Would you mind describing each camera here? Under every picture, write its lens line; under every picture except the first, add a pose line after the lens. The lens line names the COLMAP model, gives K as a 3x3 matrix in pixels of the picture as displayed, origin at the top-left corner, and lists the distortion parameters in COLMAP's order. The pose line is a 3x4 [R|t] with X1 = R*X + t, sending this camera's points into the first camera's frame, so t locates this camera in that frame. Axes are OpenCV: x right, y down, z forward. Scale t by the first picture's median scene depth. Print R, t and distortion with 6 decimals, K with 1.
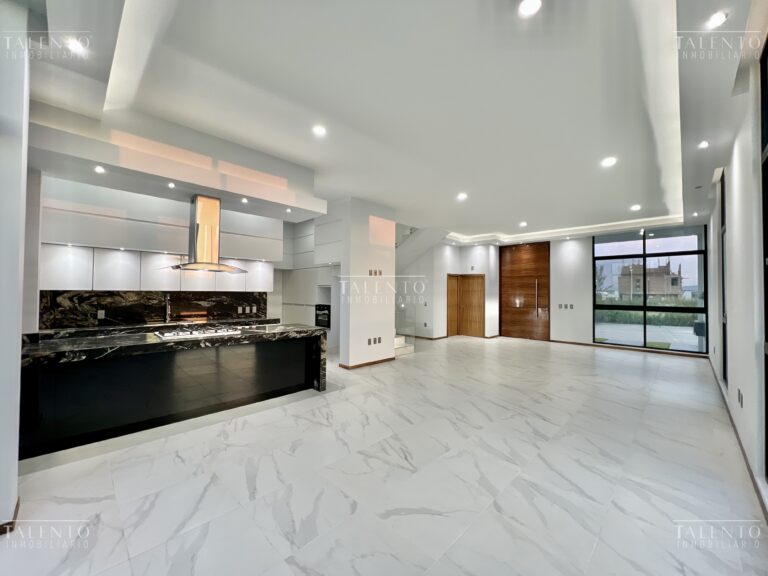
lens RADIAL K [[308.9, 0, 384.1], [0, 308.9, 285.5], [0, 0, 1]] dist [-0.003352, 0.001273]
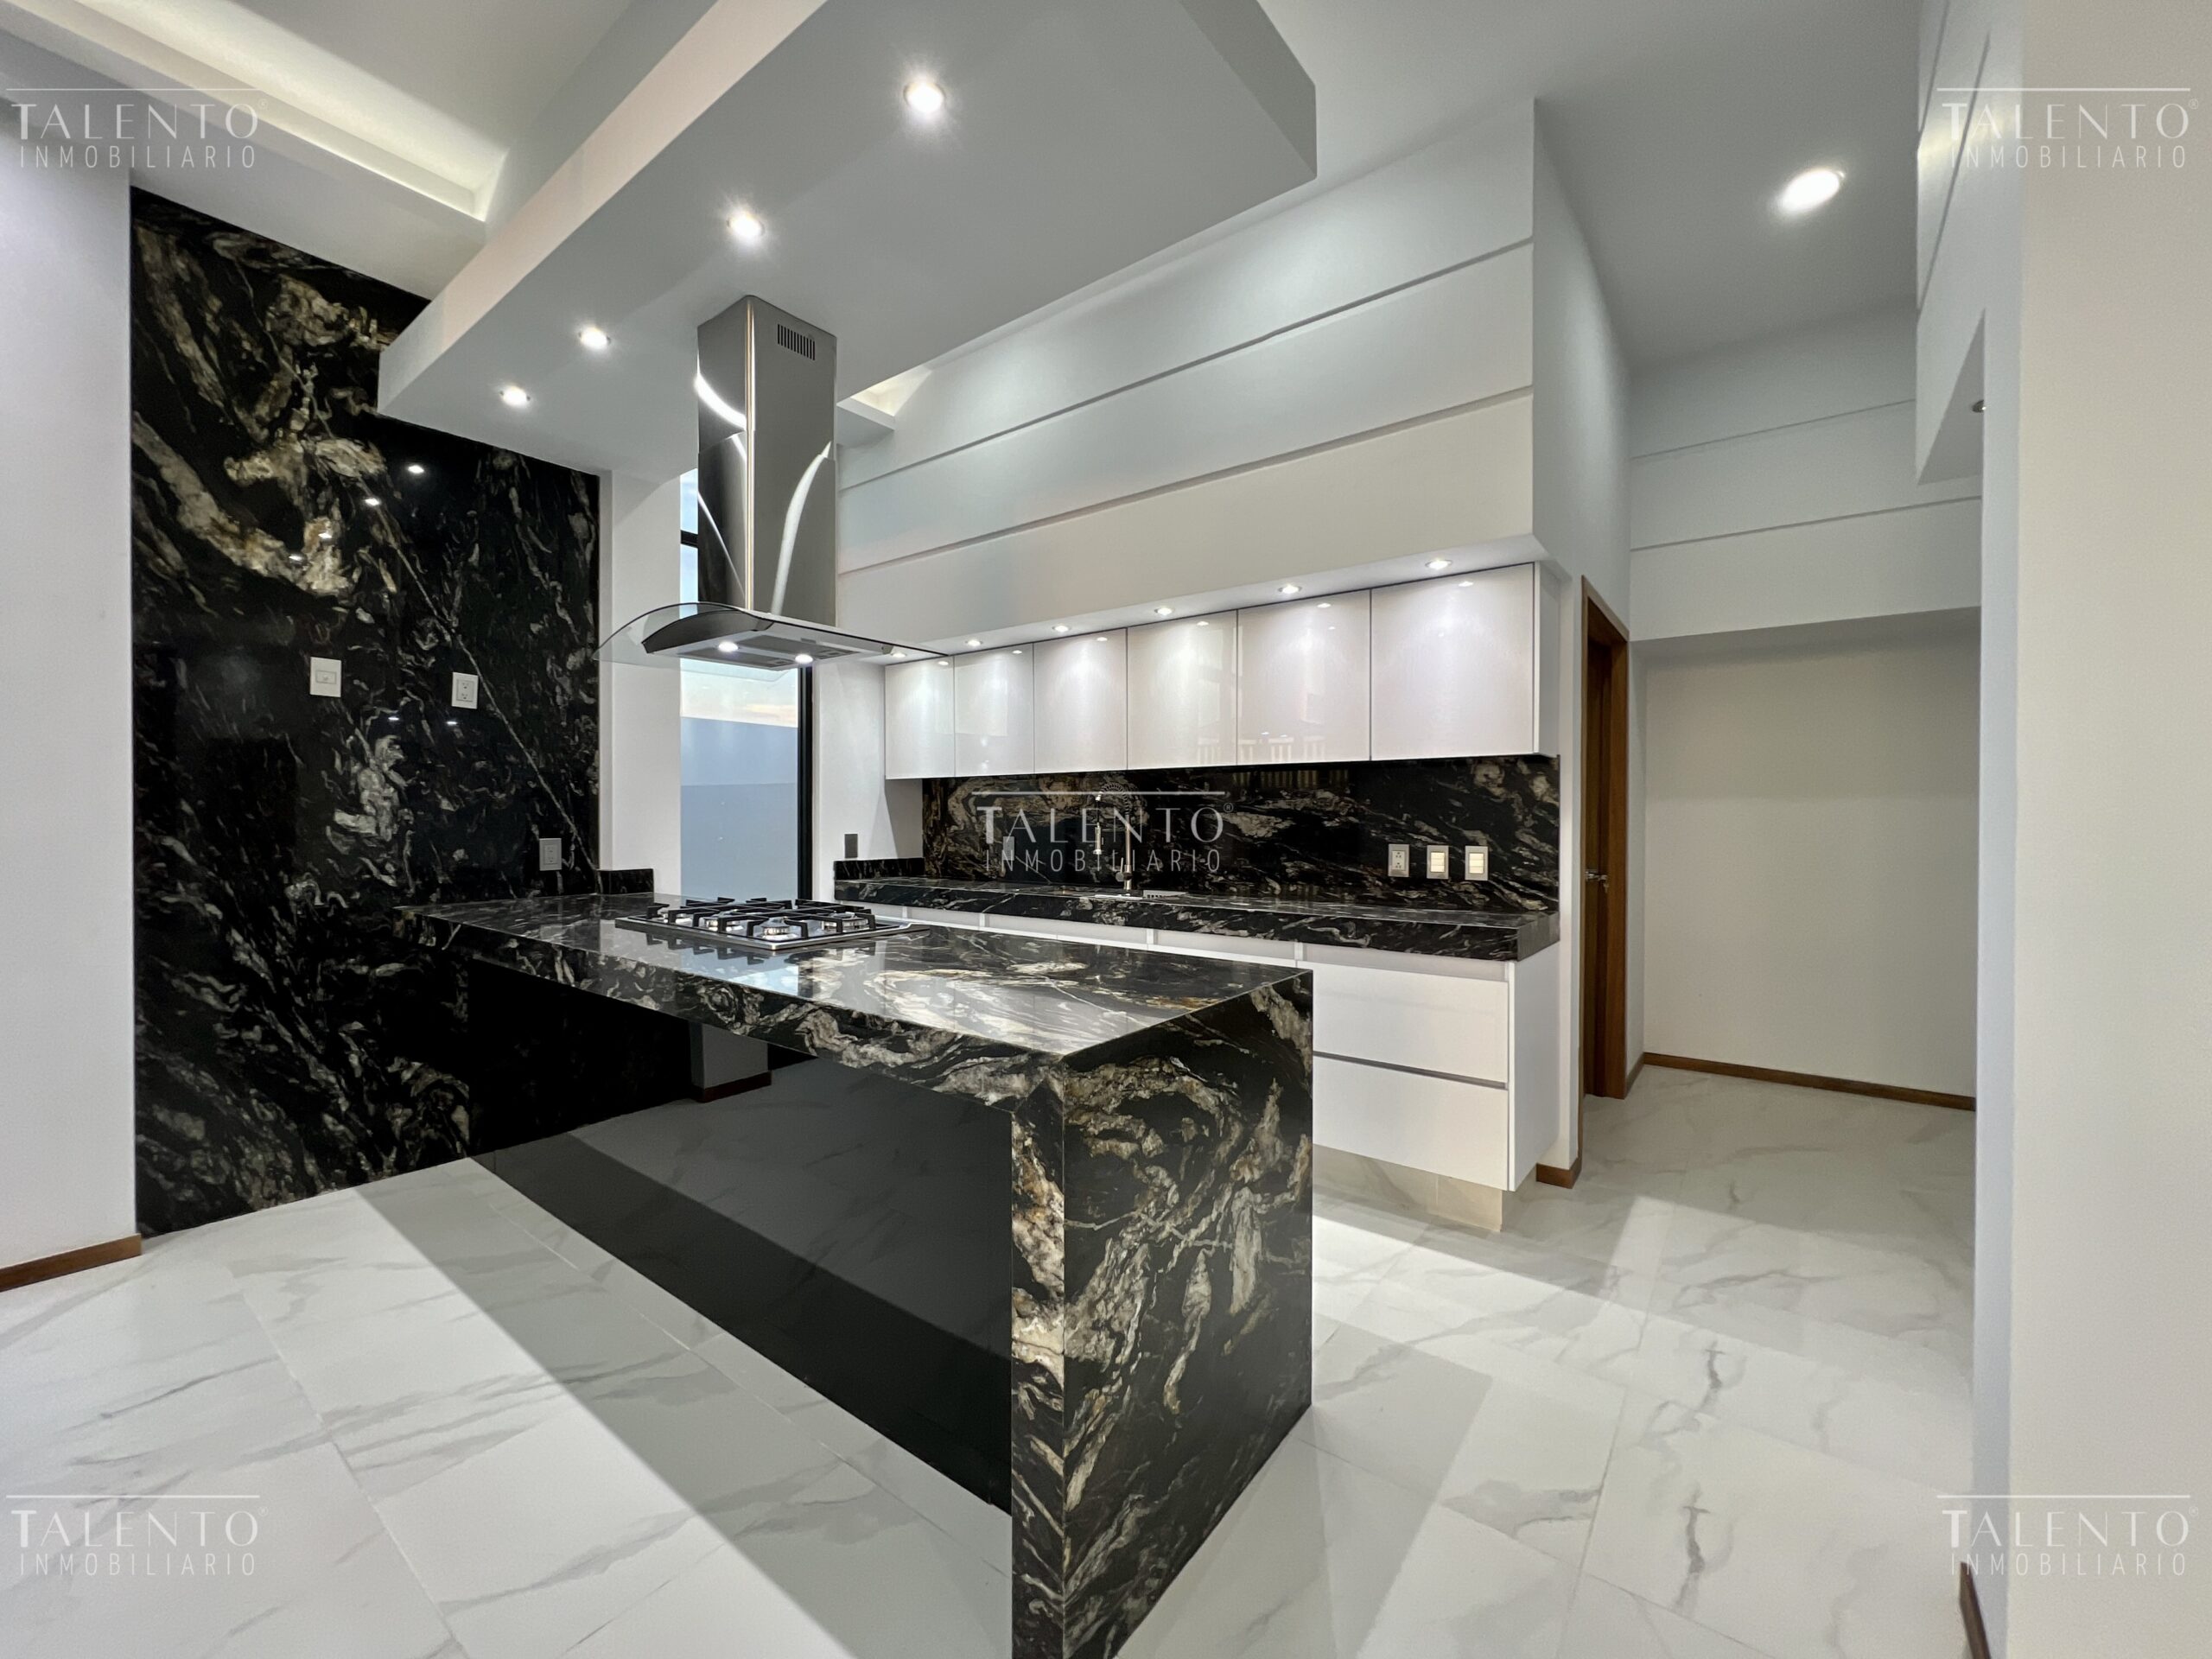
lens RADIAL K [[889.7, 0, 1096.3], [0, 889.7, 822.8], [0, 0, 1]] dist [-0.003352, 0.001273]
pose [[0.115753, -0.002774, -0.993274, 0.050901], [0.022601, 0.999745, -0.000158, 0.043619], [0.993021, -0.022431, 0.115787, 0.627404]]
